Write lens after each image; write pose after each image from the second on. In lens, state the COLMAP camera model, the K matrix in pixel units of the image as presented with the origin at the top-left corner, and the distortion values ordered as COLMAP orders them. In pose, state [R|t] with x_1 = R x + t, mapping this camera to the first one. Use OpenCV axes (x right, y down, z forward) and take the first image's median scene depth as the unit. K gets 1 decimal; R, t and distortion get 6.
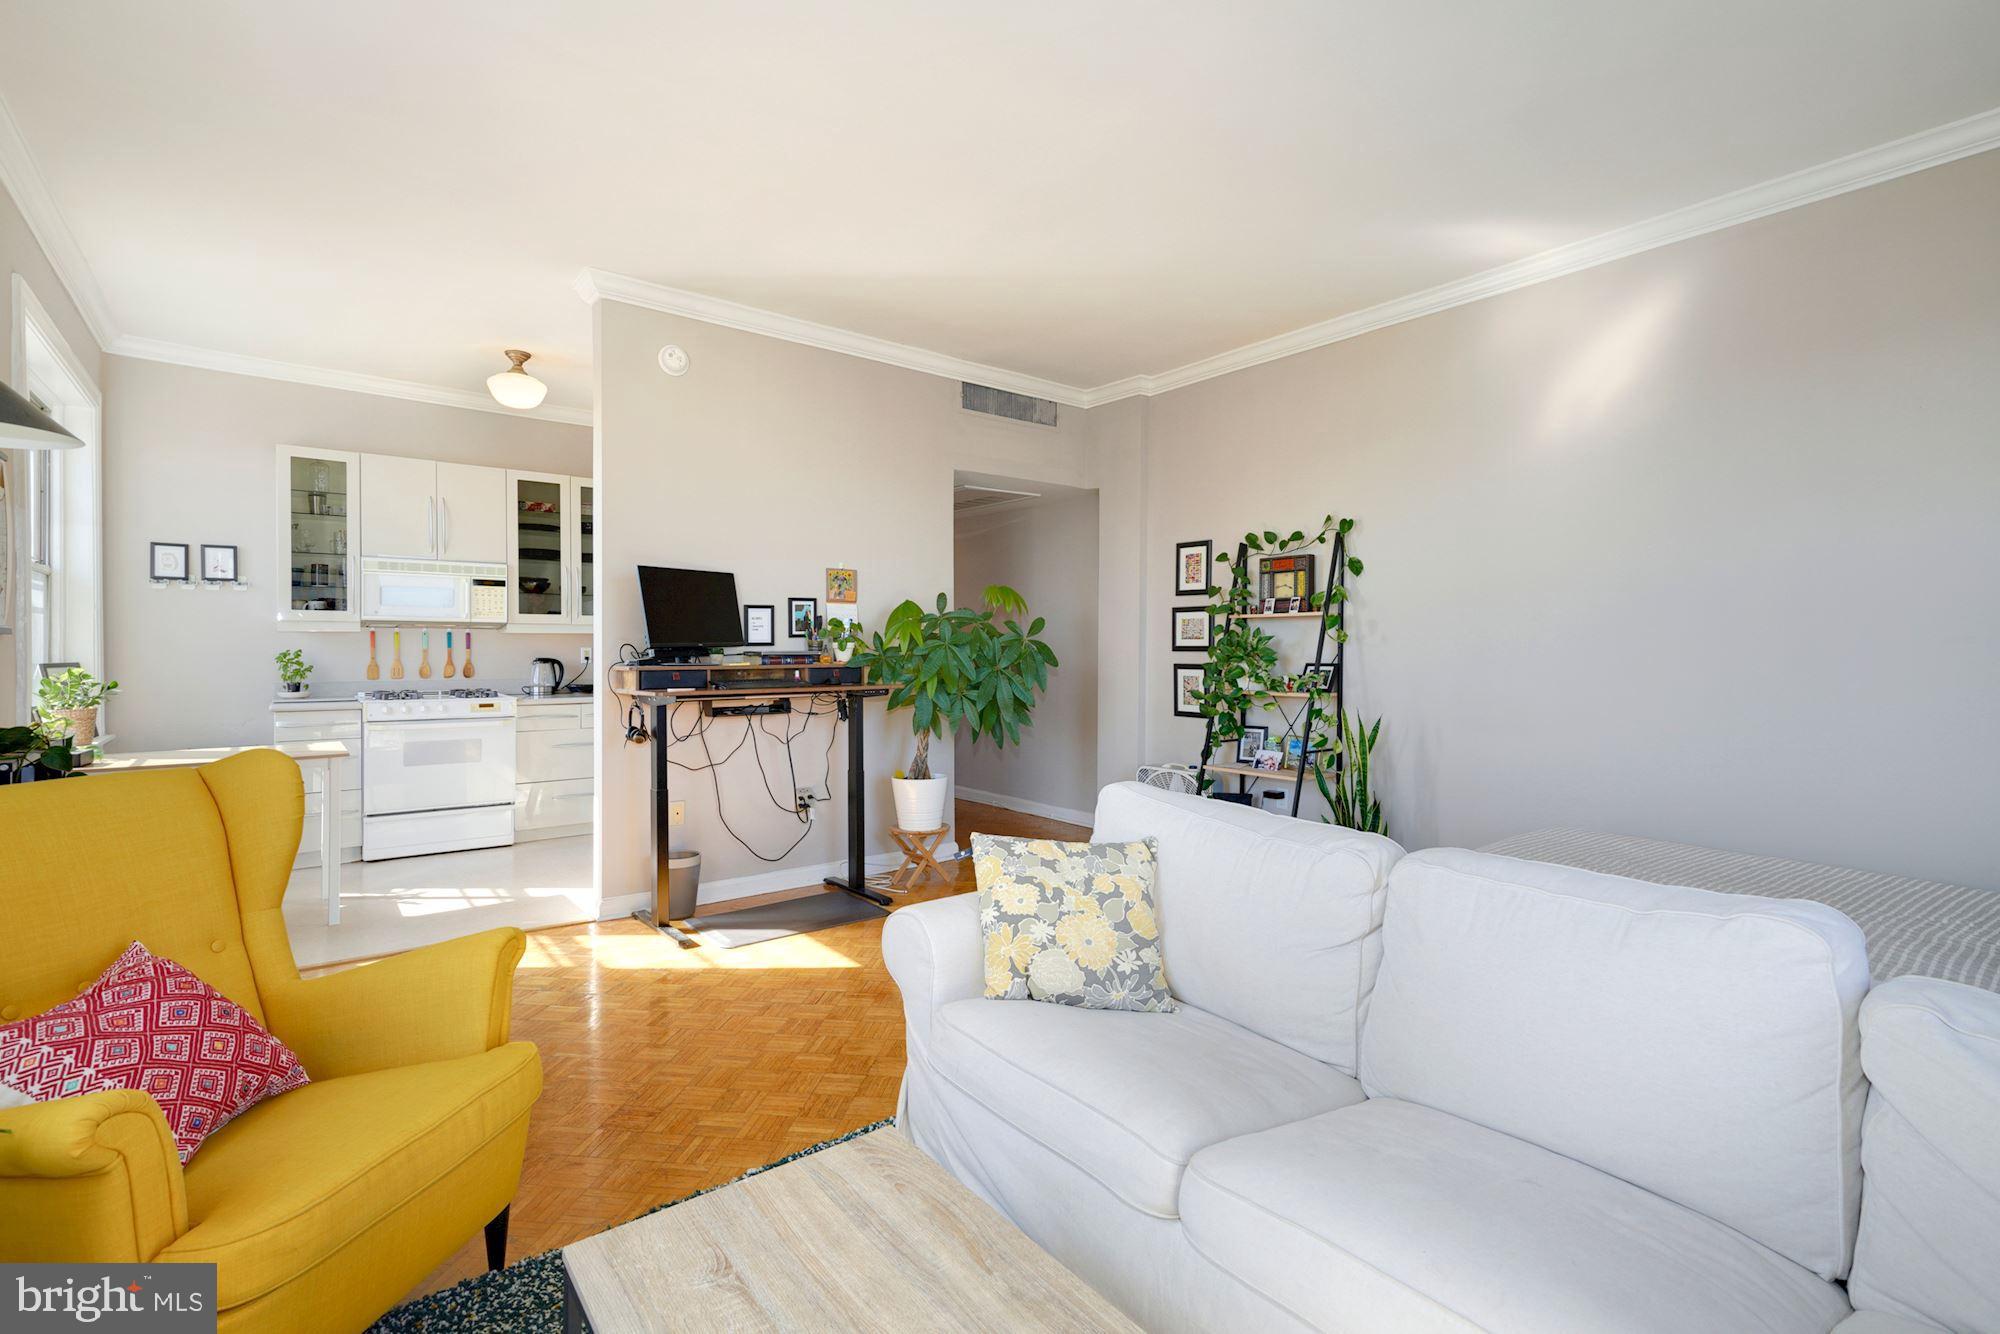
lens RADIAL K [[924.0, 0, 999.8], [0, 924.0, 662.7], [0, 0, 1]] dist [0.021615, 0.001356]
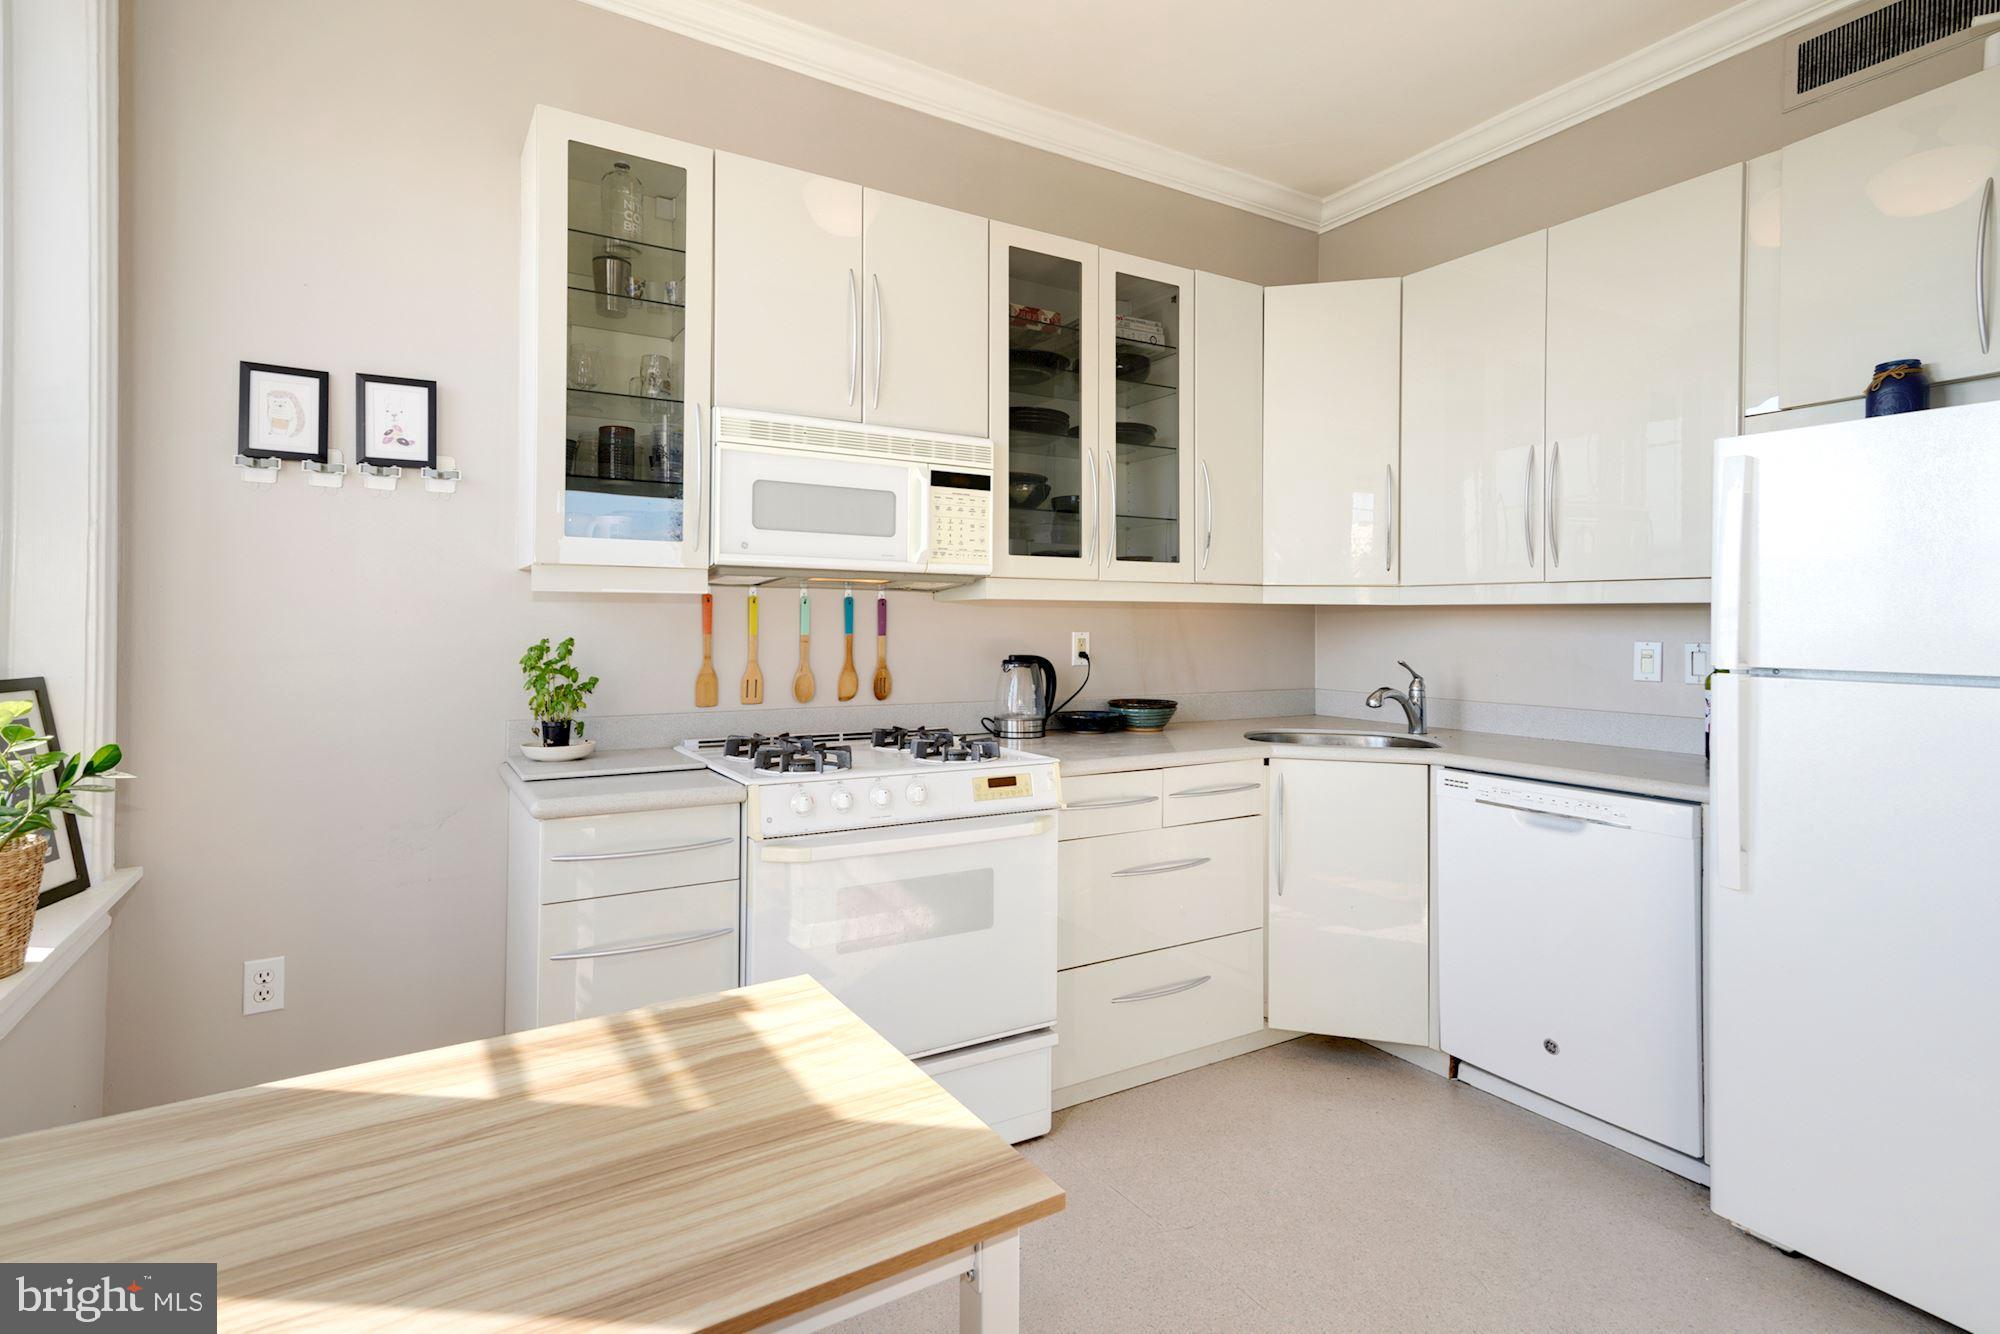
lens RADIAL K [[960.1, 0, 974.9], [0, 960.1, 626.2], [0, 0, 1]] dist [0.018948, 0.001247]
pose [[0.992874, 0.001398, -0.119164, -0.522615], [-0.003668, 0.999816, -0.018836, -0.011871], [0.119116, 0.019139, 0.992696, 0.604476]]
